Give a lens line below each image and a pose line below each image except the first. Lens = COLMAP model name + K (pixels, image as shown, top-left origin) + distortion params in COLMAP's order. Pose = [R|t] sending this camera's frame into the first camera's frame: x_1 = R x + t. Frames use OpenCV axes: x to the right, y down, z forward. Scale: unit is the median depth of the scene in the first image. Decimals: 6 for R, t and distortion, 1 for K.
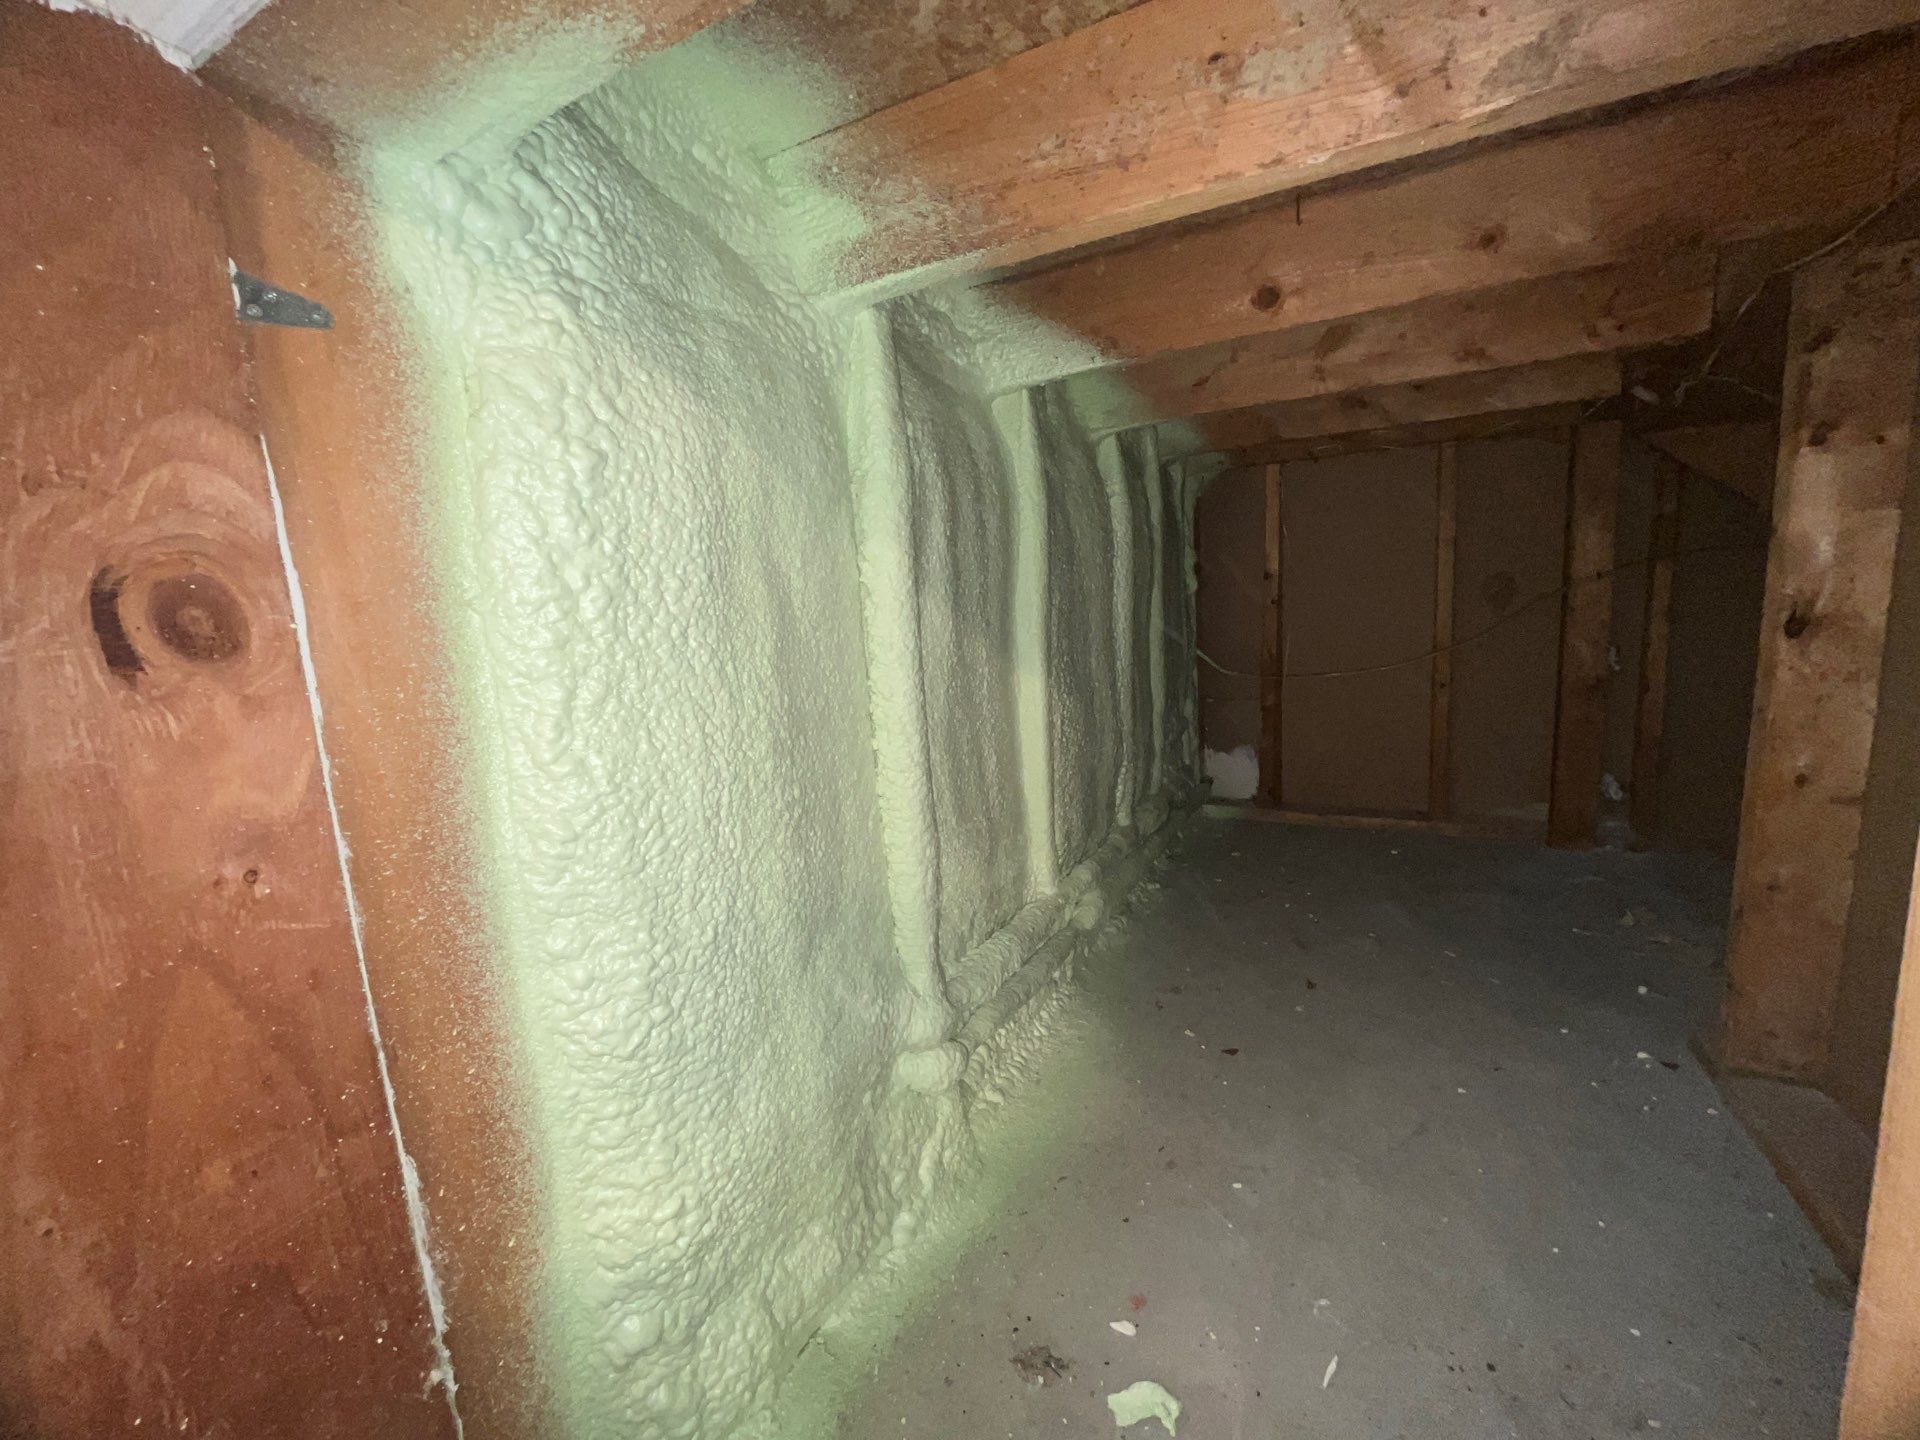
lens RADIAL K [[771.9, 0, 961.7], [0, 771.9, 711.0], [0, 0, 1]] dist [-0.005423, 0.000107]
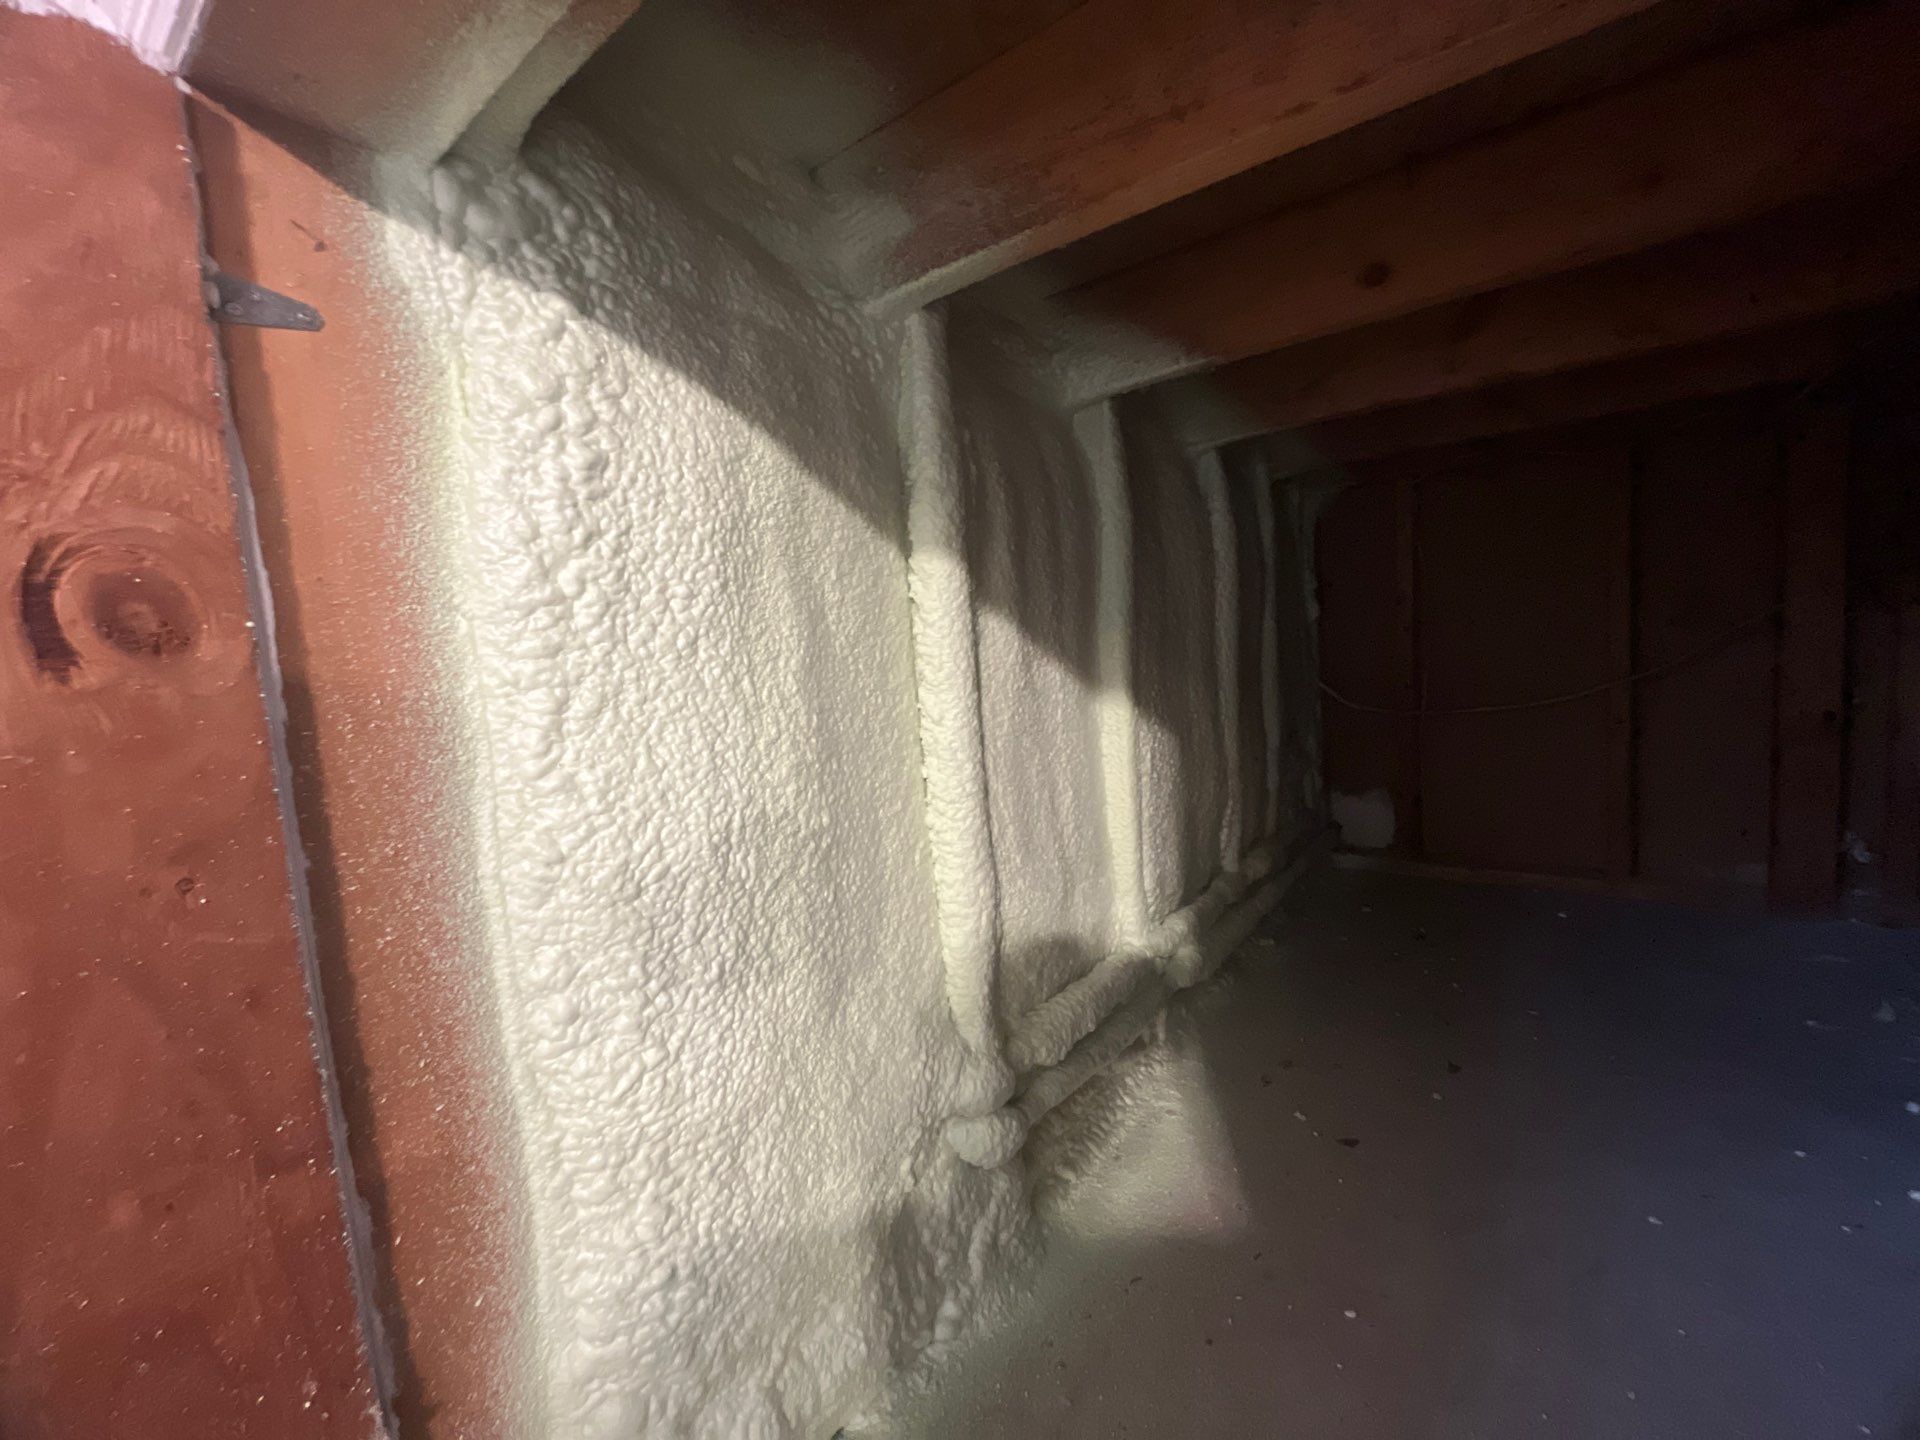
lens RADIAL K [[771.9, 0, 961.7], [0, 771.9, 711.0], [0, 0, 1]] dist [-0.005423, 0.000107]
pose [[0.987823, 0.002580, -0.155558, 0.105120], [-0.010751, 0.998604, -0.051710, 0.024570], [0.155207, 0.052753, 0.986472, 0.125463]]
